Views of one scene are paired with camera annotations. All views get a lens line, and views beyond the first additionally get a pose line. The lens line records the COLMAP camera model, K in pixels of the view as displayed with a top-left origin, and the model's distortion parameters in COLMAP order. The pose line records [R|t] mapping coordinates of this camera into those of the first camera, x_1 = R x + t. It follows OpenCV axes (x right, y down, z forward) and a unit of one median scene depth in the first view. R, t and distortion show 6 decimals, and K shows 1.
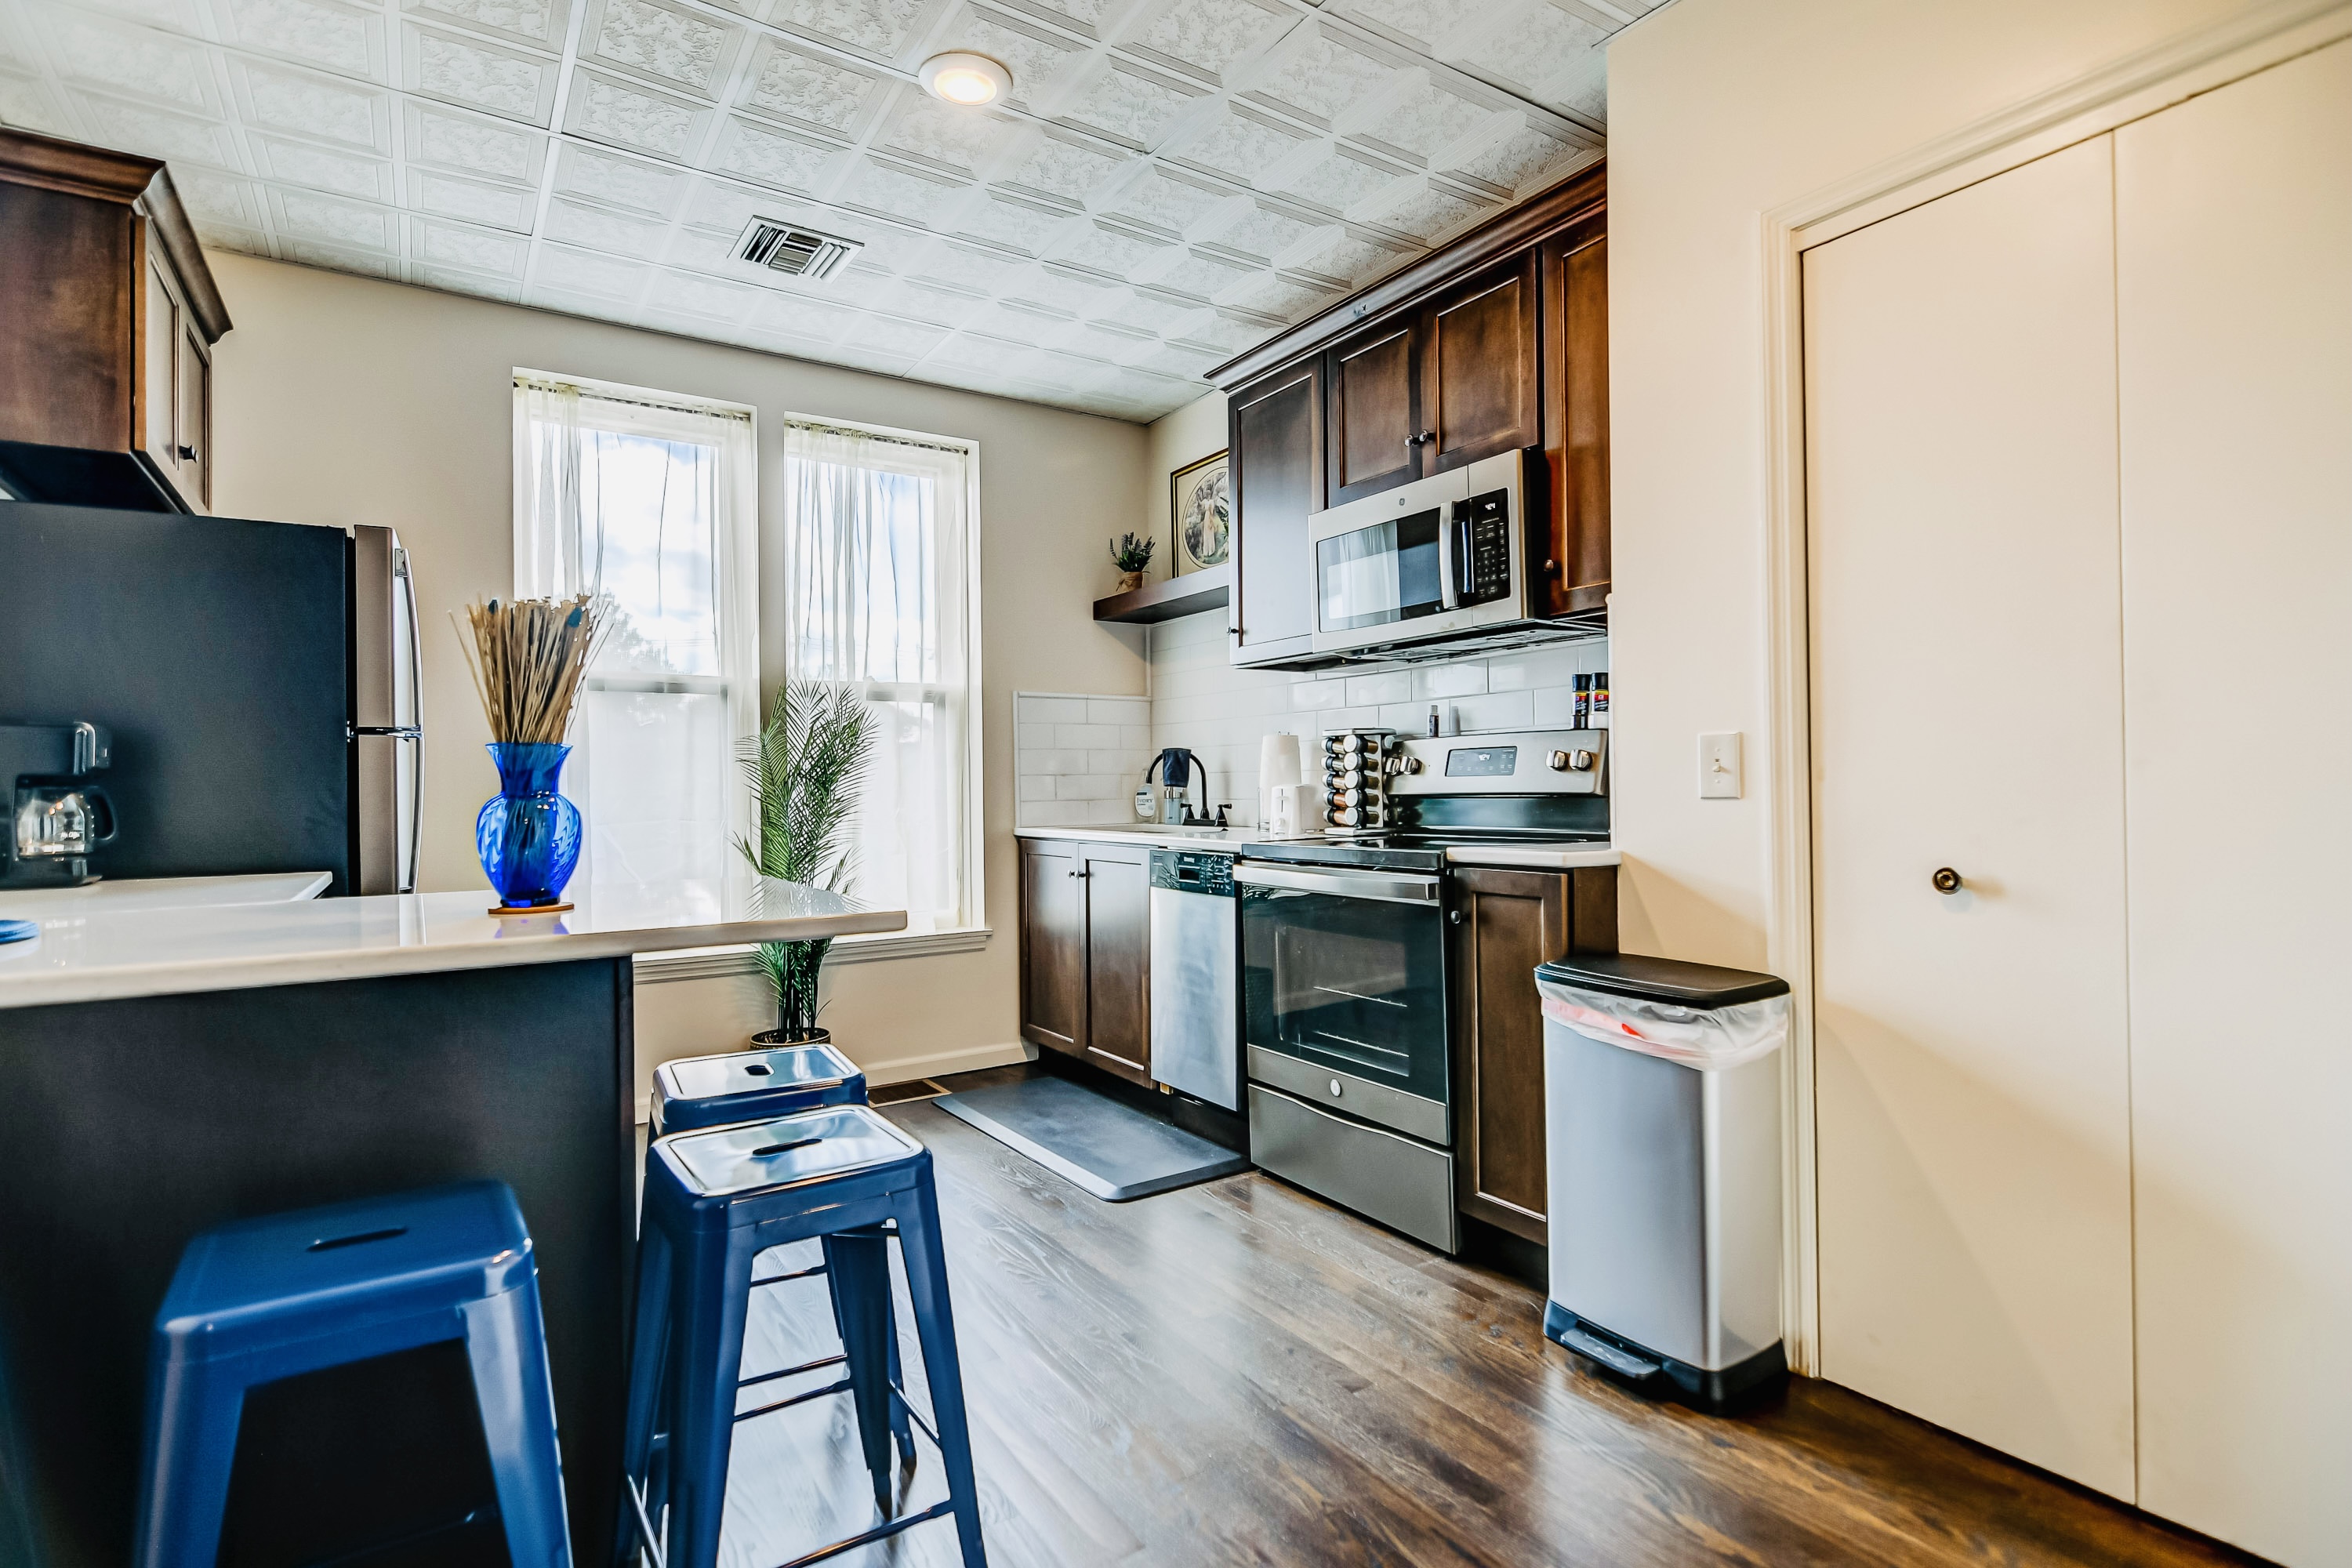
lens RADIAL K [[1140.7, 0, 1166.4], [0, 1140.7, 781.5], [0, 0, 1]] dist [-0.001198, 0.000077]
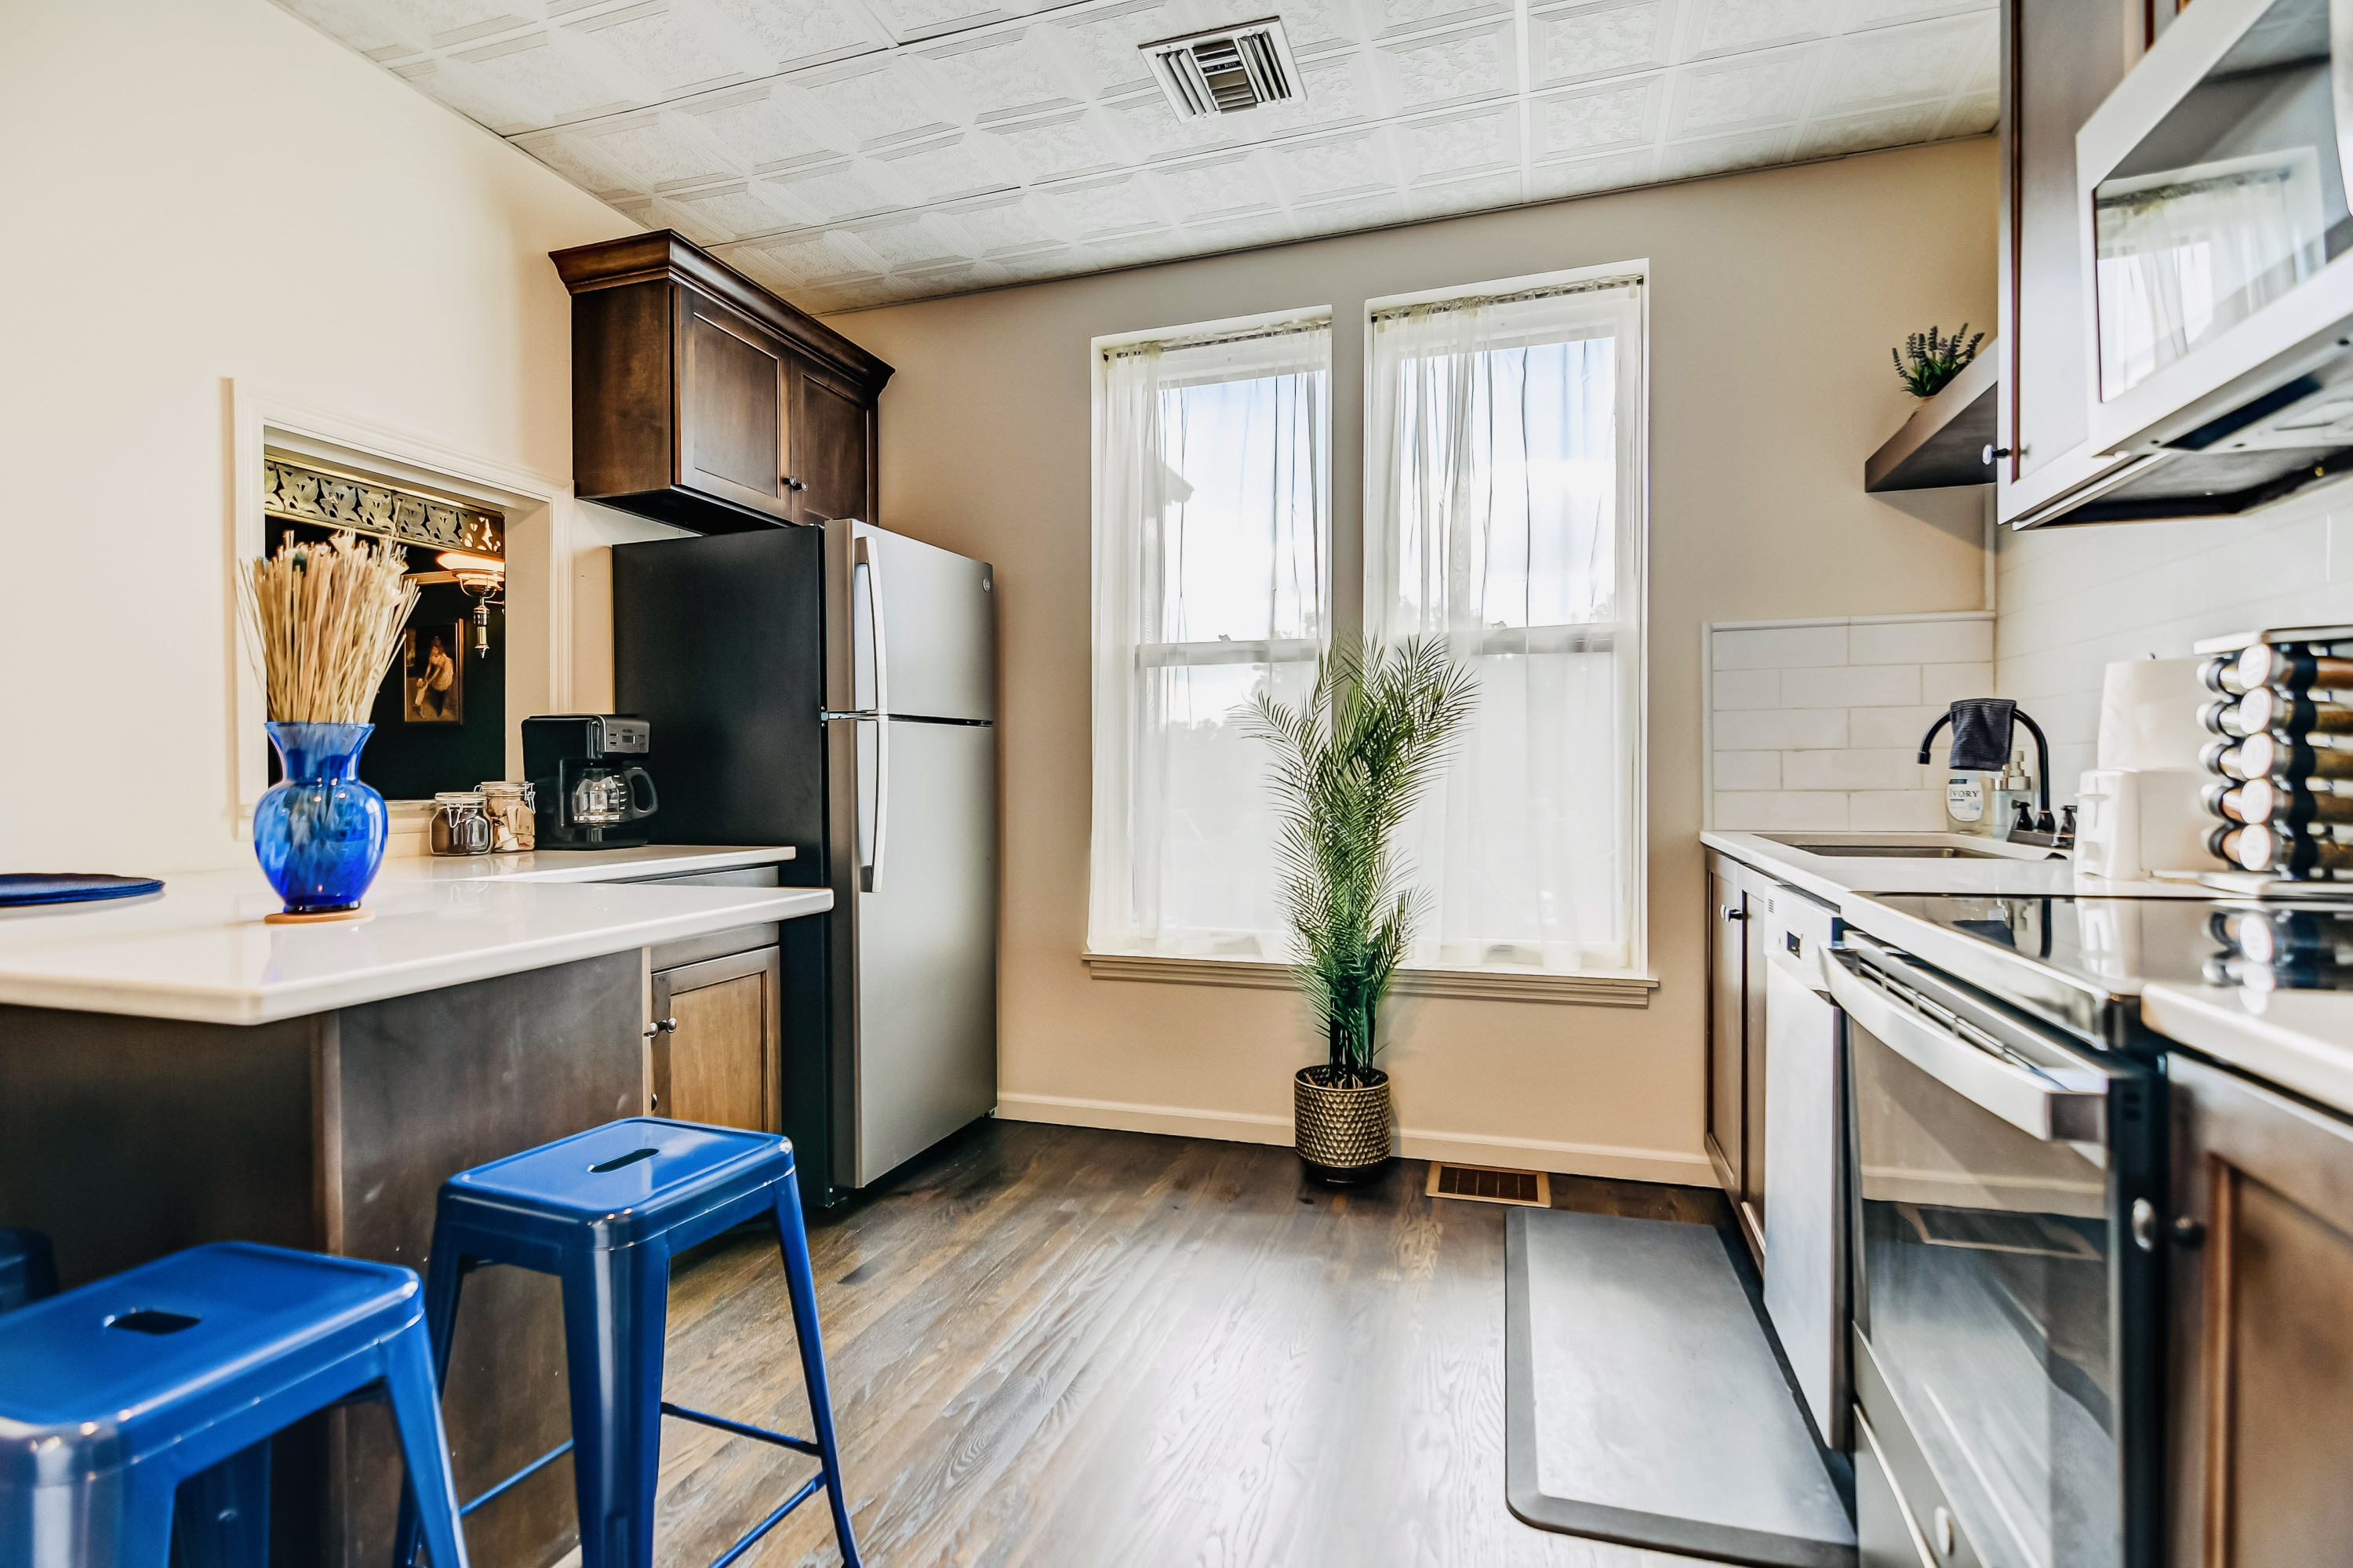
lens RADIAL K [[1126.3, 0, 1179.0], [0, 1126.3, 784.0], [0, 0, 1]] dist [0.000259, -0.000026]
pose [[0.628180, 0.013795, -0.777946, 0.210057], [0.004066, 0.999771, 0.021013, -0.001652], [0.778057, -0.016363, 0.627980, 0.407514]]
